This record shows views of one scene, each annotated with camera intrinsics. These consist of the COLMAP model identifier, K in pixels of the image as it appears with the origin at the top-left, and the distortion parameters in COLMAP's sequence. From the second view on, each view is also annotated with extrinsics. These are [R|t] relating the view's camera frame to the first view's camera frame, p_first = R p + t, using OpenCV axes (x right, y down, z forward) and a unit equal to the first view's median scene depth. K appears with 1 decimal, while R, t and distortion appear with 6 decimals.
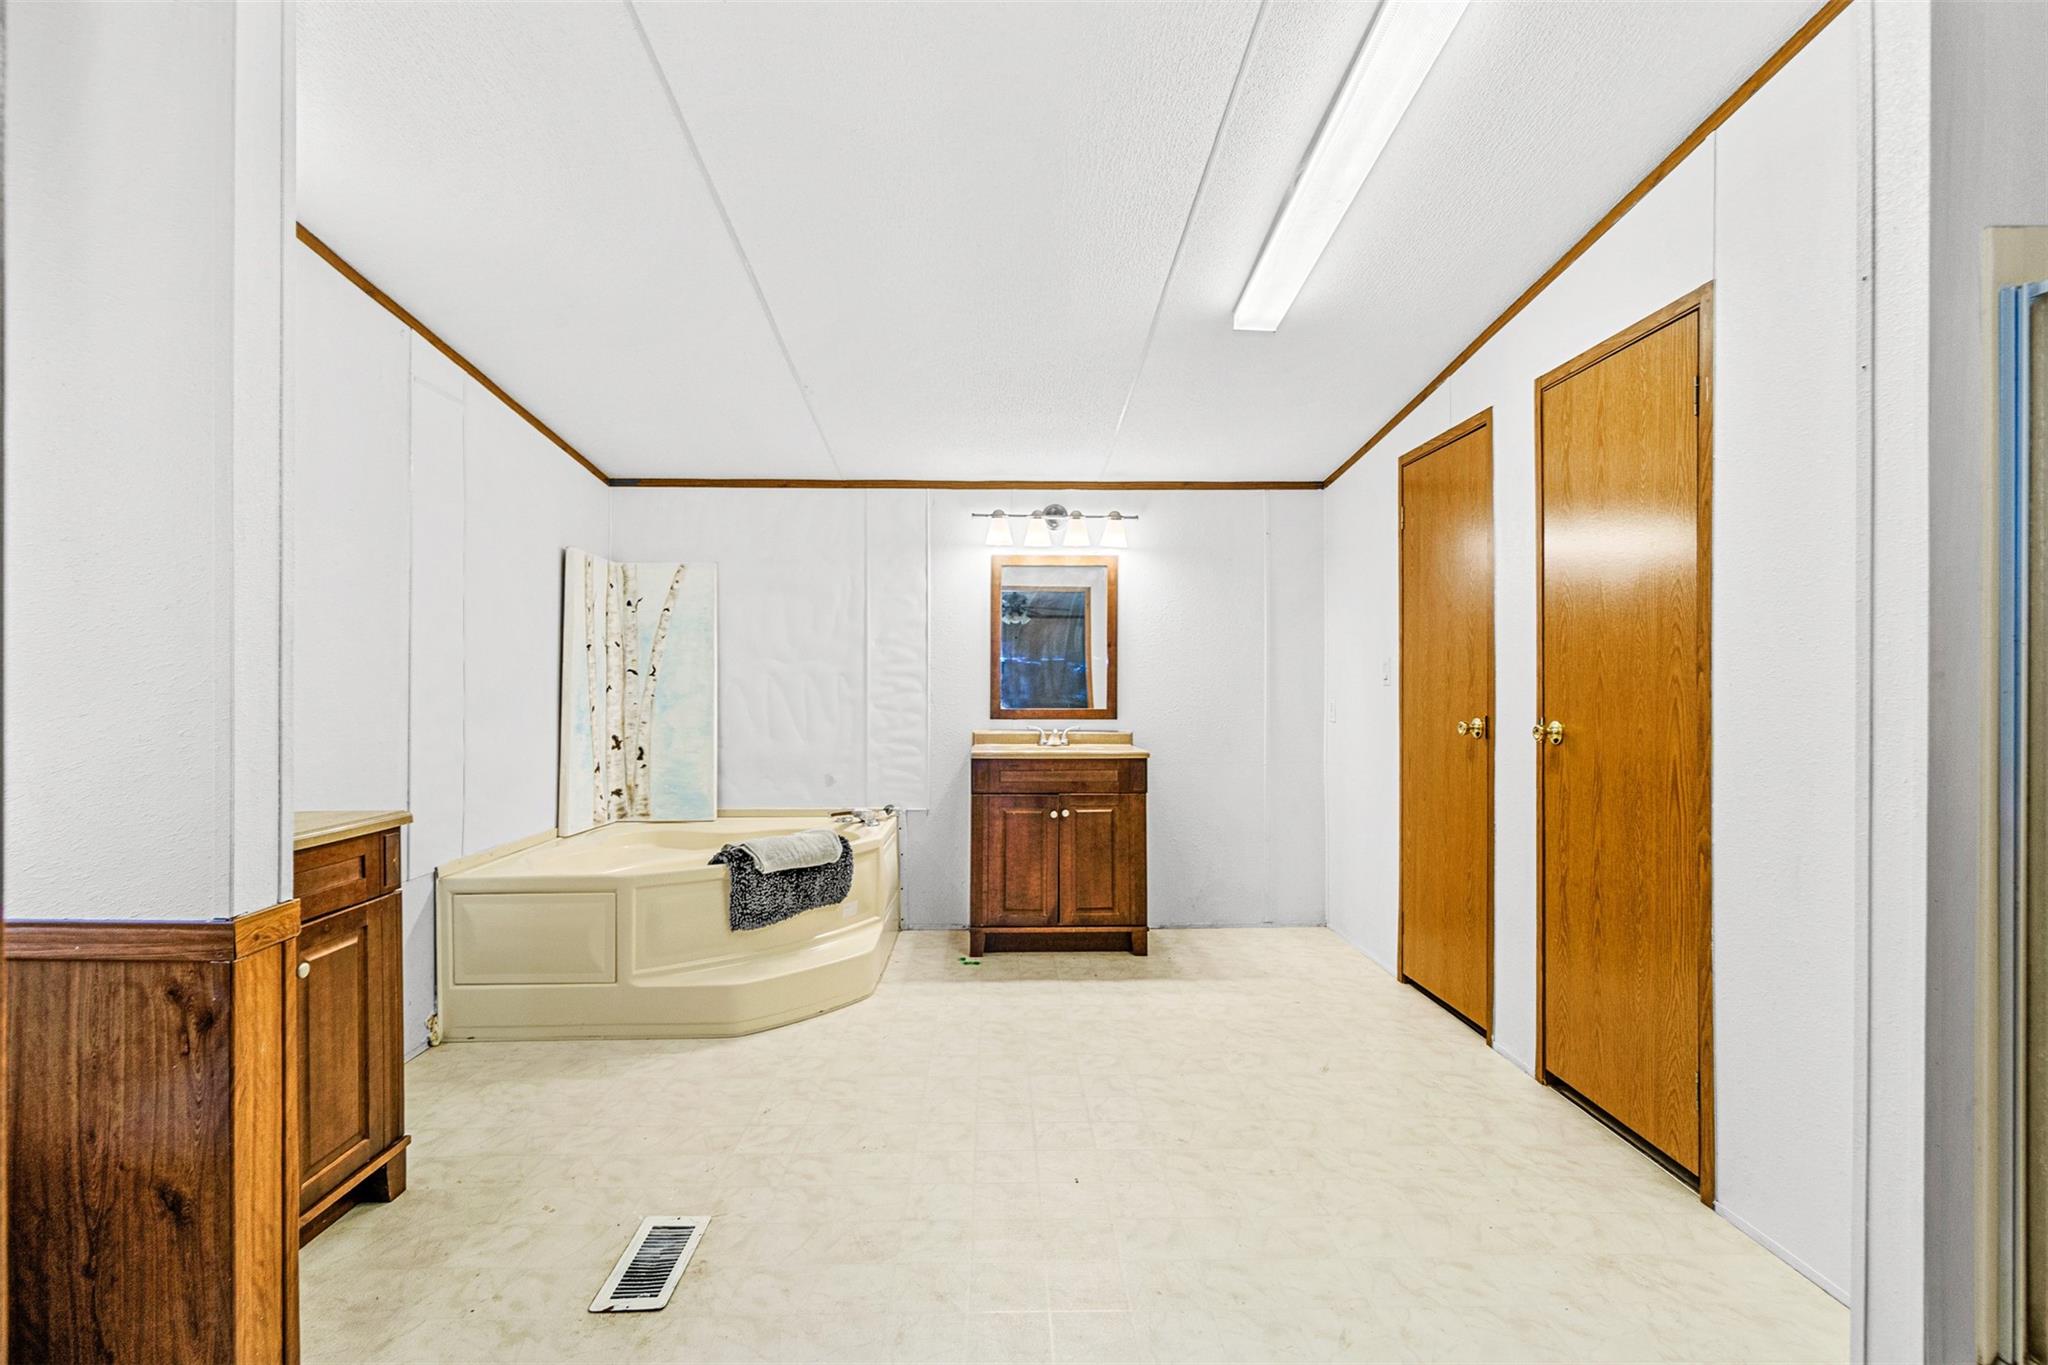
lens RADIAL K [[946.6, 0, 1008.8], [0, 946.6, 689.1], [0, 0, 1]] dist [-0.006942, 0.000083]
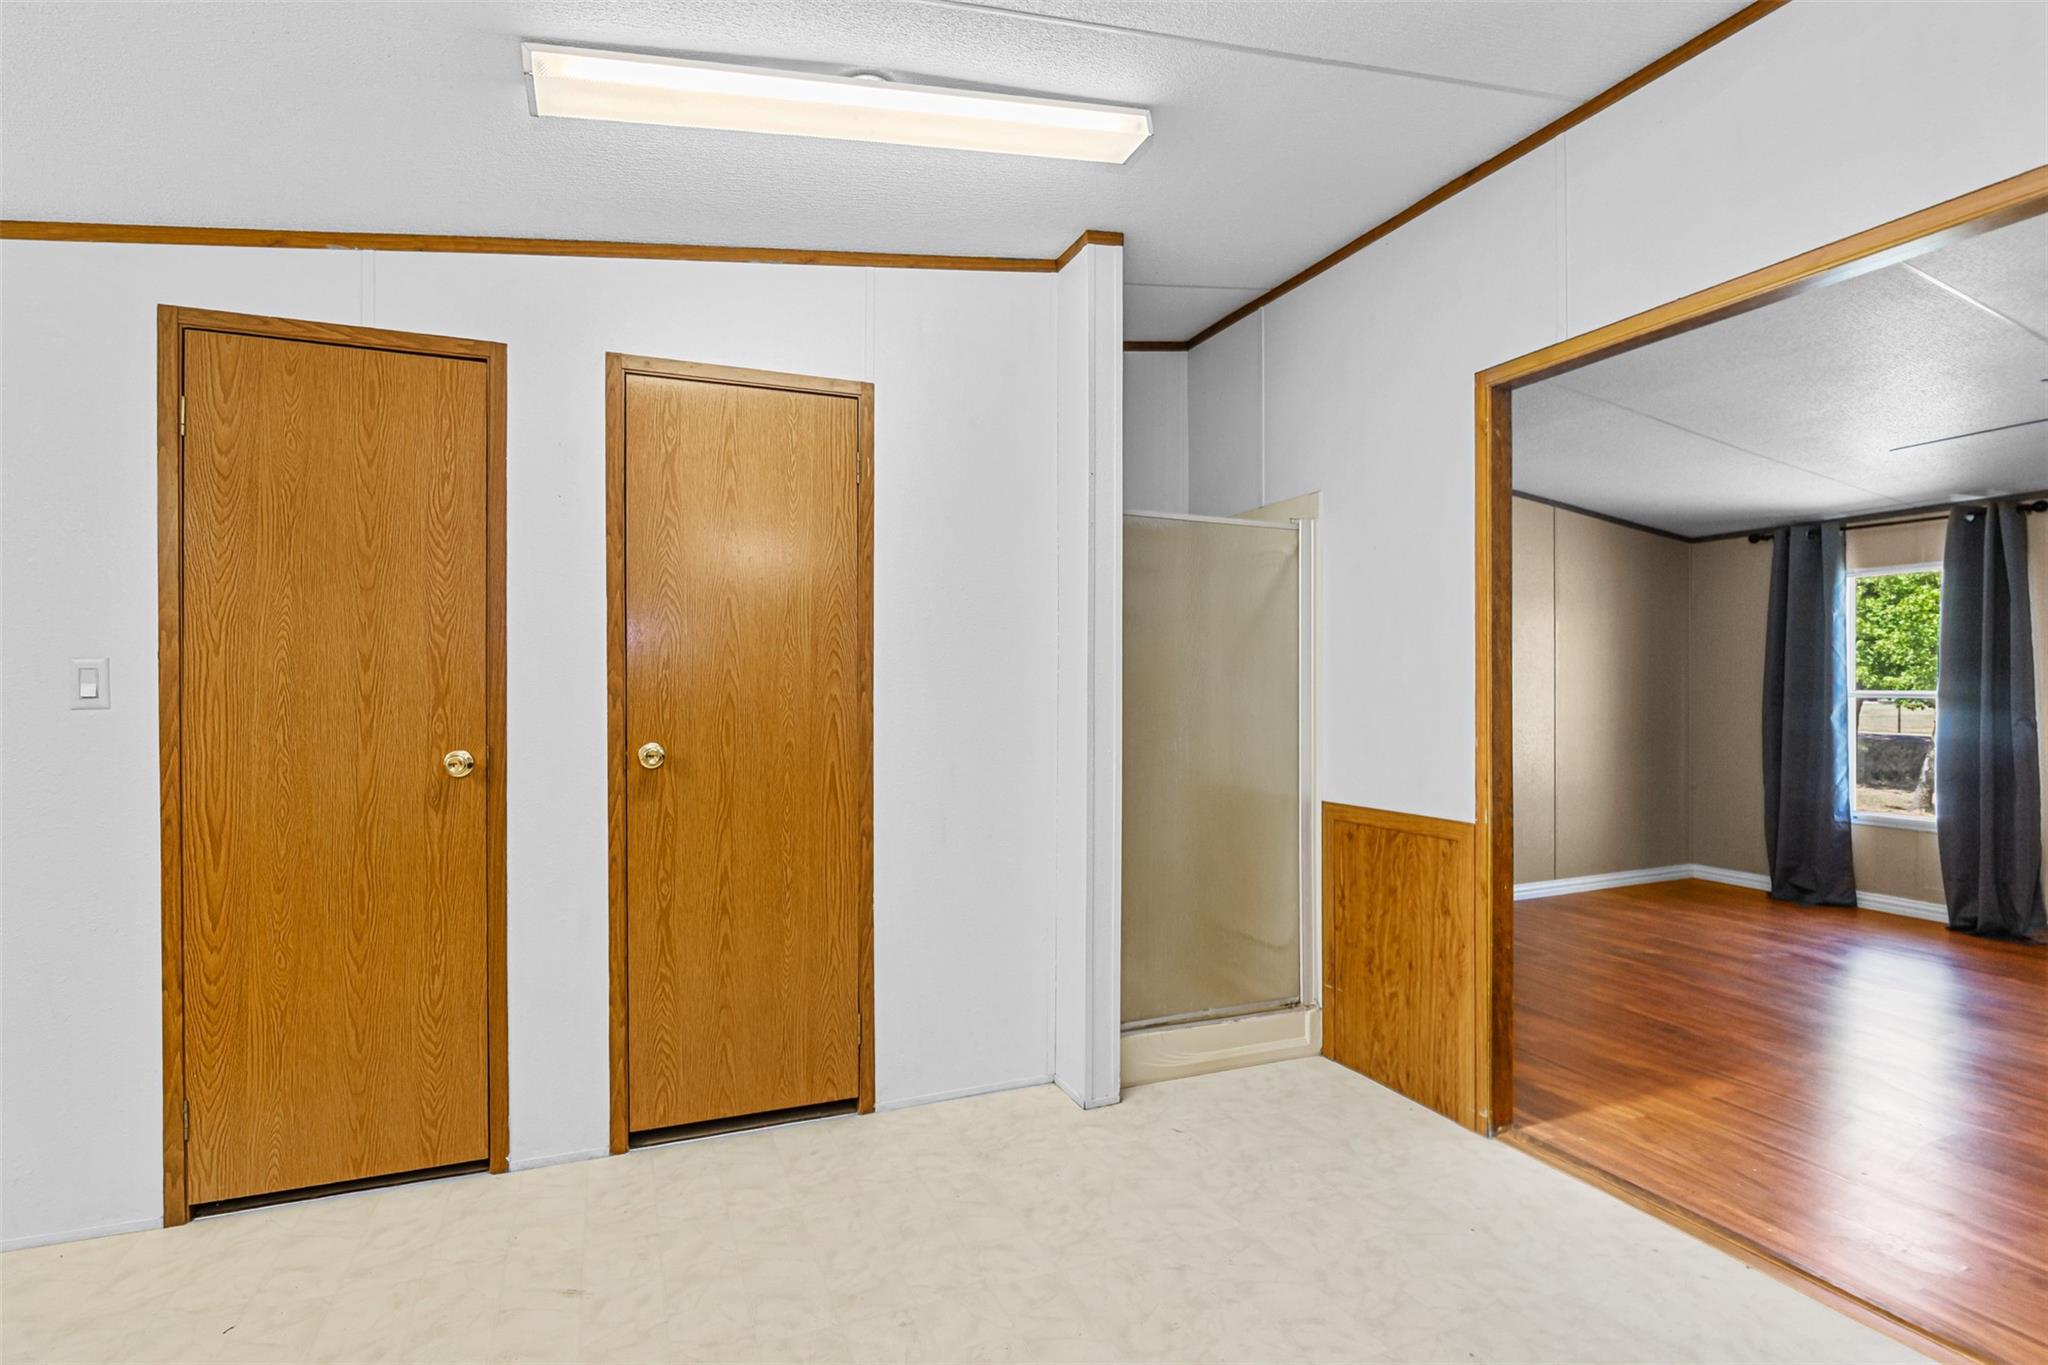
lens RADIAL K [[946.6, 0, 1008.8], [0, 946.6, 689.1], [0, 0, 1]] dist [-0.006942, 0.000083]
pose [[-0.347856, -0.009220, 0.937503, -0.487574], [0.002551, 0.999939, 0.010781, -0.033249], [-0.937544, 0.006141, -0.347811, 1.205931]]
